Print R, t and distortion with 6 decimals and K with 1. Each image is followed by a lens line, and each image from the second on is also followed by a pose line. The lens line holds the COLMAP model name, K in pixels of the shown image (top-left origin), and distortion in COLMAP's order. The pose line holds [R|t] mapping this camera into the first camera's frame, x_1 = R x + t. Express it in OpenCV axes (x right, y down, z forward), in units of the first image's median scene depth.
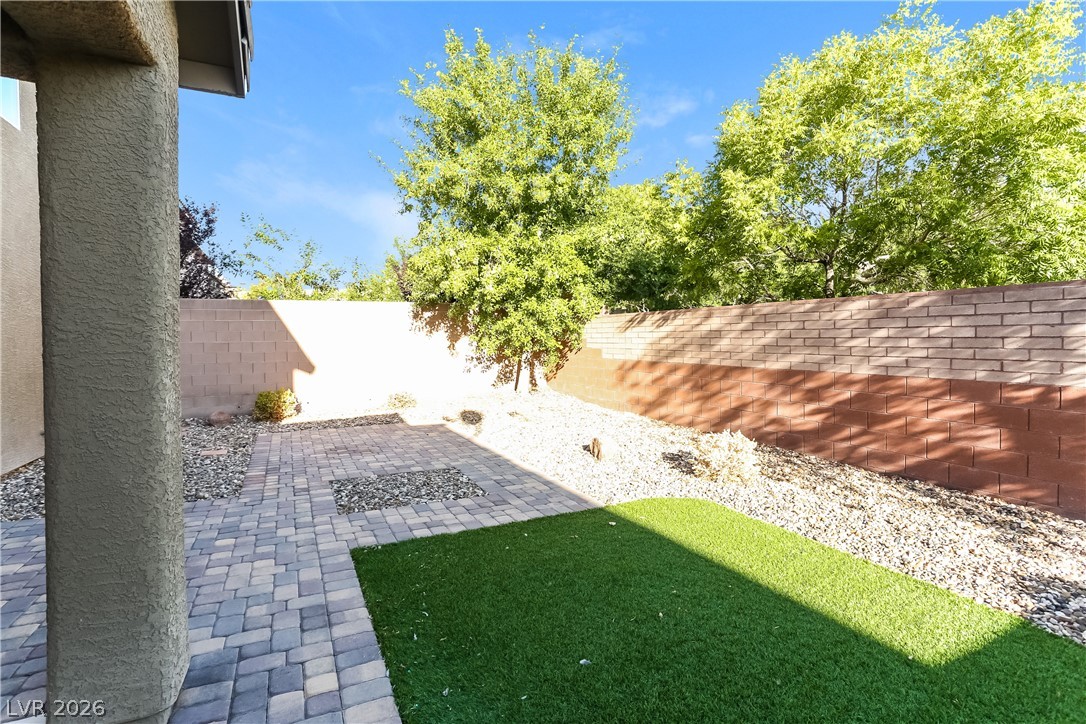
lens RADIAL K [[545.6, 0, 551.8], [0, 545.6, 338.2], [0, 0, 1]] dist [-0.048660, 0.024969]
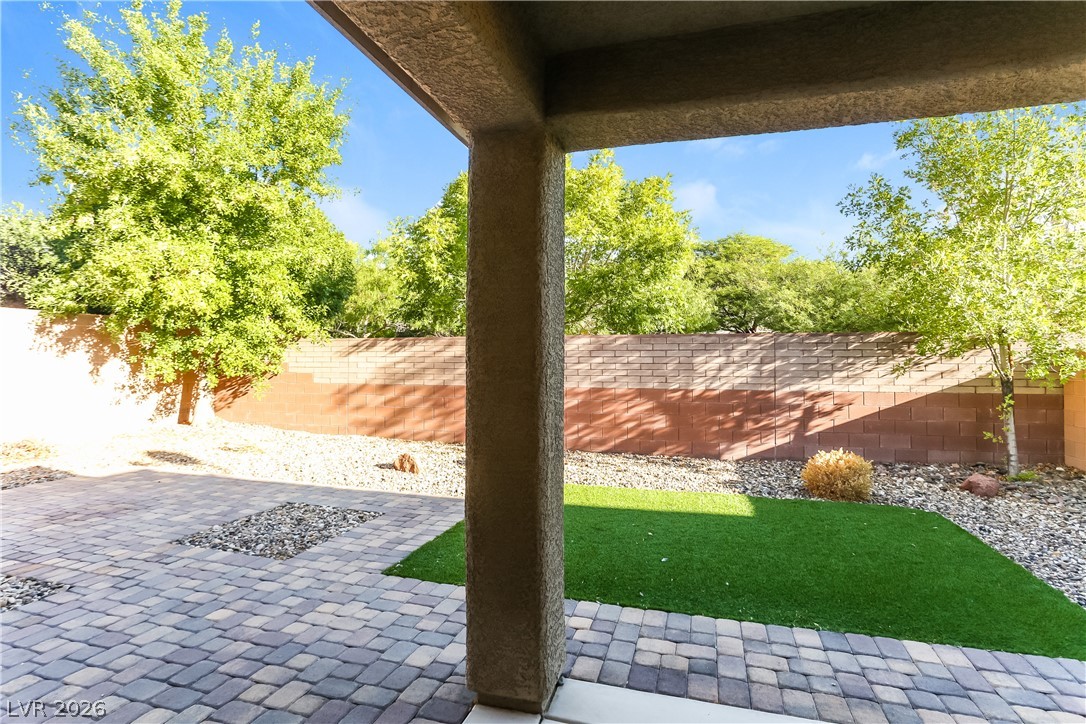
lens RADIAL K [[545.6, 0, 551.8], [0, 545.6, 338.2], [0, 0, 1]] dist [-0.048660, 0.024969]
pose [[0.670112, 0.036919, 0.741342, -0.633075], [-0.004128, 0.998932, -0.046015, 0.000033], [-0.742249, 0.027775, 0.669549, 0.056777]]
